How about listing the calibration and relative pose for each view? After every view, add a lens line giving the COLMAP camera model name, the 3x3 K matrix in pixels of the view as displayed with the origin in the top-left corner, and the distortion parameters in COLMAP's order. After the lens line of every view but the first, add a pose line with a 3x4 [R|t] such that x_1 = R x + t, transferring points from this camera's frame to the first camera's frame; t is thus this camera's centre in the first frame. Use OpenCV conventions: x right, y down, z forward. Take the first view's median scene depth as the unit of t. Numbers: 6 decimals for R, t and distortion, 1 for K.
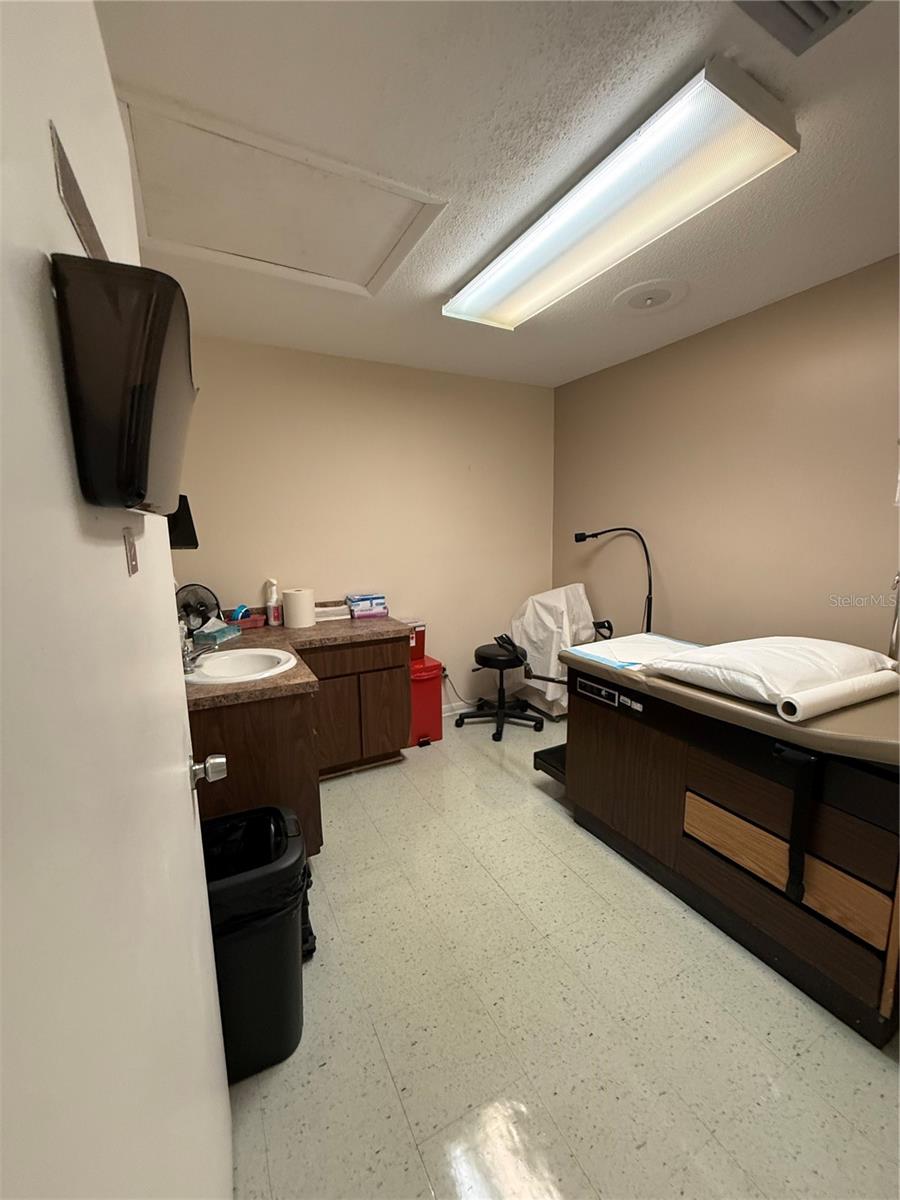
lens RADIAL K [[480.5, 0, 449.3], [0, 480.5, 597.6], [0, 0, 1]] dist [-0.000038, 0.000268]
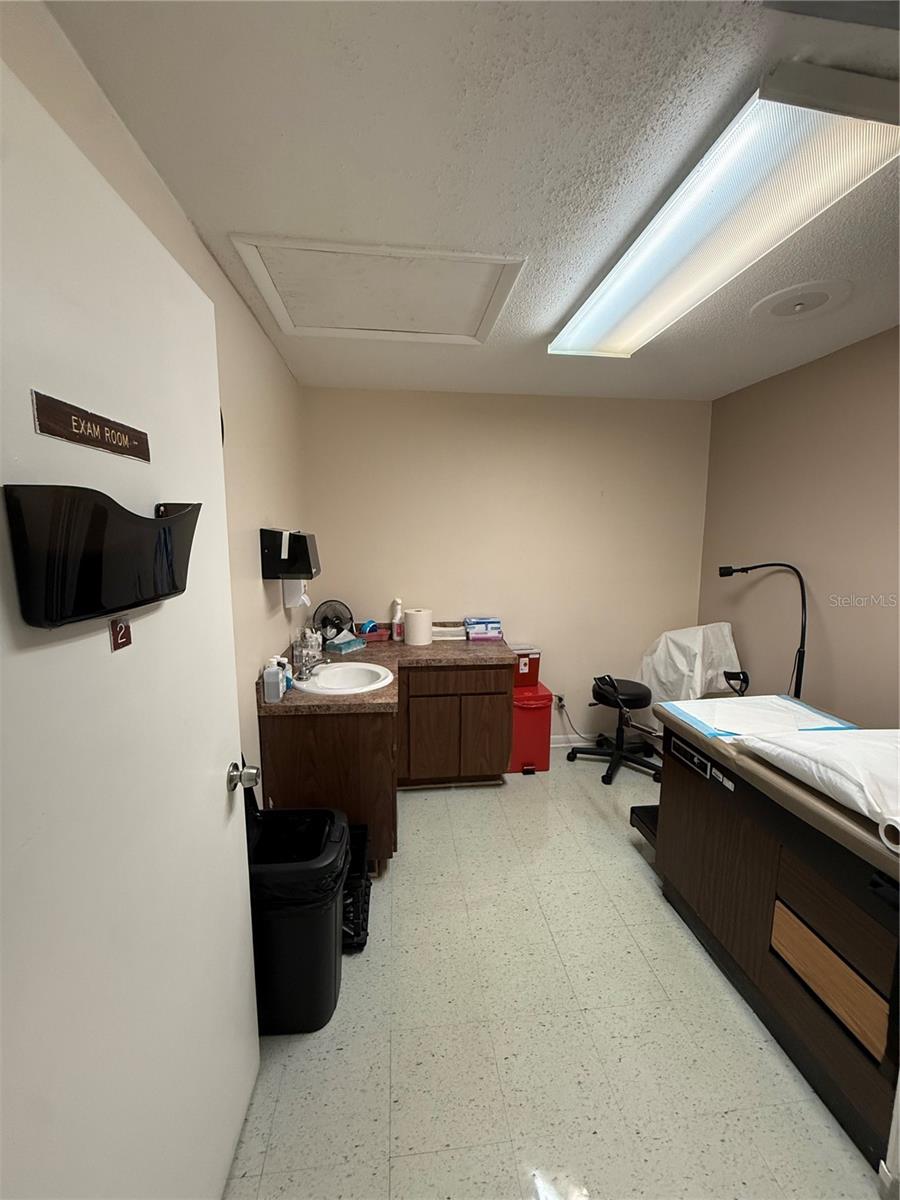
lens RADIAL K [[480.5, 0, 449.3], [0, 480.5, 597.6], [0, 0, 1]] dist [-0.000038, 0.000268]
pose [[0.931400, 0.065455, -0.358065, 0.156010], [-0.070020, 0.997546, 0.000217, -0.055309], [0.357200, 0.024870, 0.933697, 0.002144]]
